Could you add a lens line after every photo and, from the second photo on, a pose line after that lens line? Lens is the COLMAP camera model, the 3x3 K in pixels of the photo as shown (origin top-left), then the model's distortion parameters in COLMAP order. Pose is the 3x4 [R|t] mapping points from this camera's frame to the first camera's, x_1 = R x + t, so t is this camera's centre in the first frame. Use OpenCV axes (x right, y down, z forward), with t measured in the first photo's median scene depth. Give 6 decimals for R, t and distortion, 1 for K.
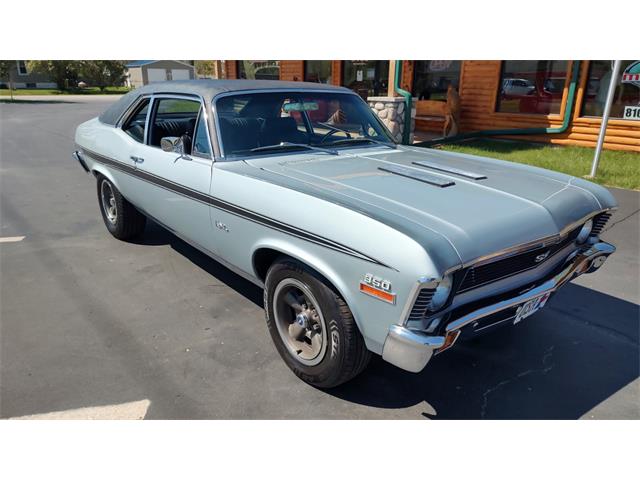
lens RADIAL K [[461.3, 0, 323.7], [0, 461.3, 238.1], [0, 0, 1]] dist [0.022161, -0.022816]
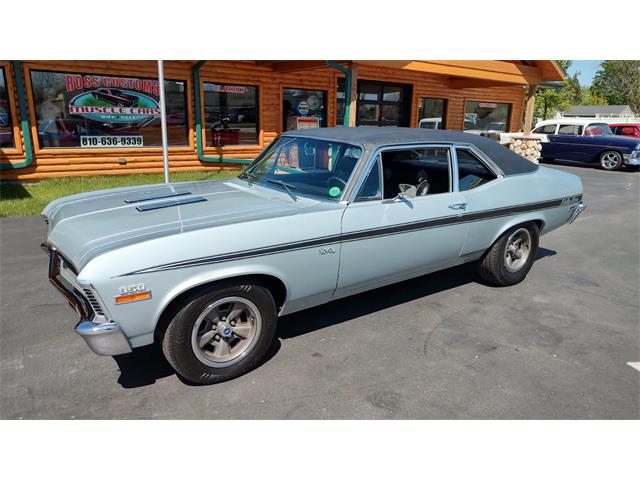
lens RADIAL K [[461.3, 0, 324.3], [0, 461.3, 238.3], [0, 0, 1]] dist [0.022161, -0.022816]
pose [[0.061111, -0.261188, 0.963352, -0.403053], [0.298215, 0.925849, 0.232102, -0.143267], [-0.952540, 0.273102, 0.134469, 0.377158]]
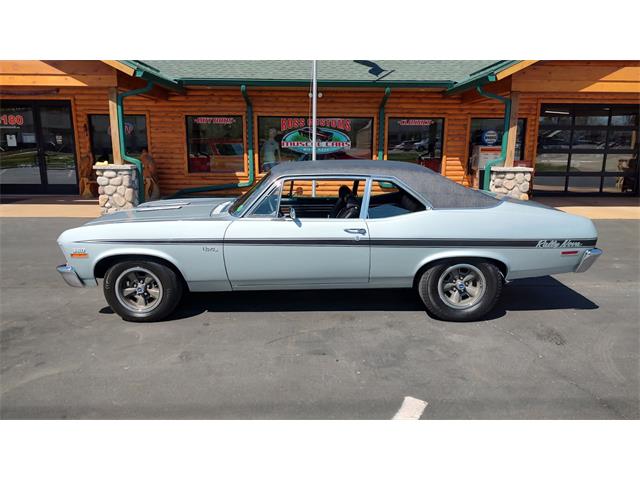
lens RADIAL K [[461.3, 0, 325.8], [0, 461.3, 239.5], [0, 0, 1]] dist [0.022161, -0.022816]
pose [[0.635055, -0.168549, 0.753854, -0.360301], [0.248963, 0.968489, 0.006809, -0.043358], [-0.731247, 0.183358, 0.657006, 0.040737]]
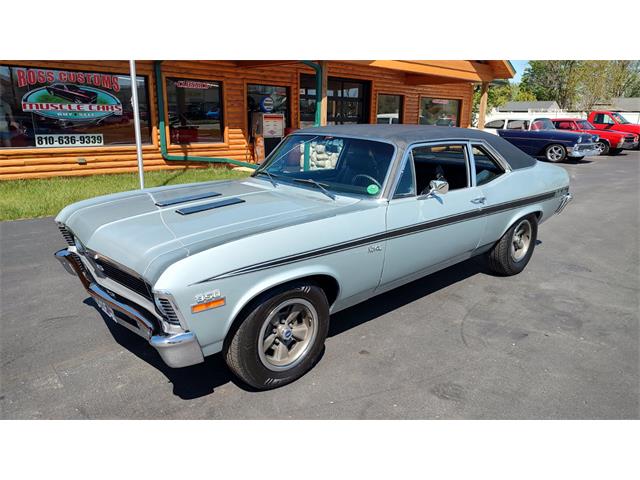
lens RADIAL K [[461.3, 0, 325.3], [0, 461.3, 239.2], [0, 0, 1]] dist [0.022161, -0.022816]
pose [[-0.064674, -0.271067, 0.960385, -0.402166], [0.300115, 0.912562, 0.277780, -0.166535], [-0.951708, 0.306191, 0.022332, 0.445418]]
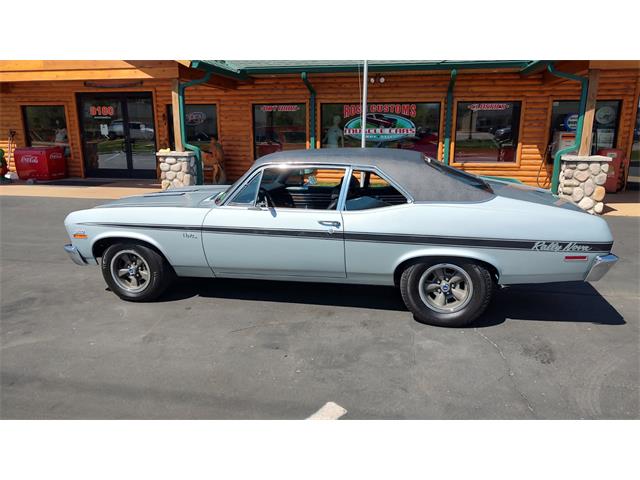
lens RADIAL K [[461.3, 0, 325.4], [0, 461.3, 240.6], [0, 0, 1]] dist [0.022161, -0.022816]
pose [[0.787848, -0.157788, 0.595314, -0.262031], [0.206806, 0.978276, -0.014399, -0.019790], [-0.580109, 0.134459, 0.803364, -0.026360]]
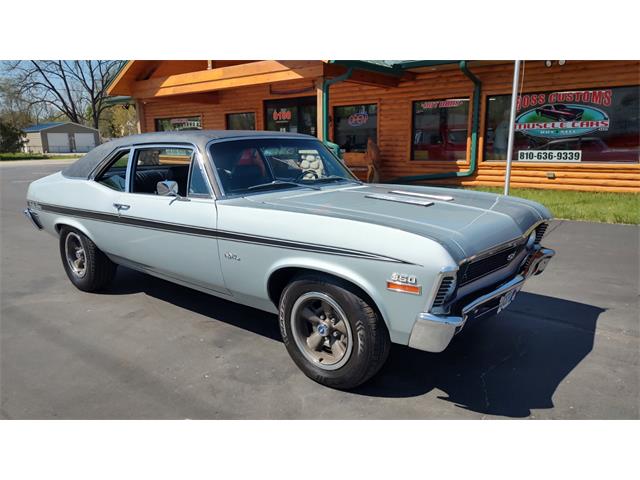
lens RADIAL K [[461.3, 0, 323.6], [0, 461.3, 240.9], [0, 0, 1]] dist [0.022161, -0.022816]
pose [[0.981296, -0.067298, 0.180359, -0.057636], [0.087235, 0.990640, -0.104985, 0.020412], [-0.171605, 0.118755, 0.977982, -0.030304]]
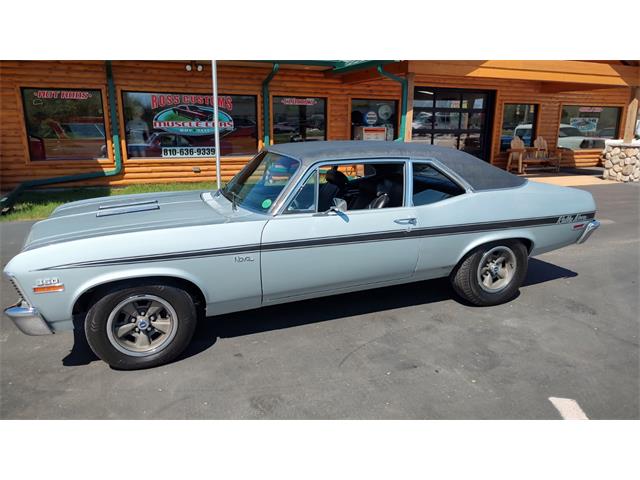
lens RADIAL K [[461.3, 0, 325.2], [0, 461.3, 240.4], [0, 0, 1]] dist [0.022161, -0.022816]
pose [[0.296975, -0.242495, 0.923581, -0.393115], [0.302717, 0.941236, 0.149792, -0.106088], [-0.905631, 0.235099, 0.352931, 0.239883]]
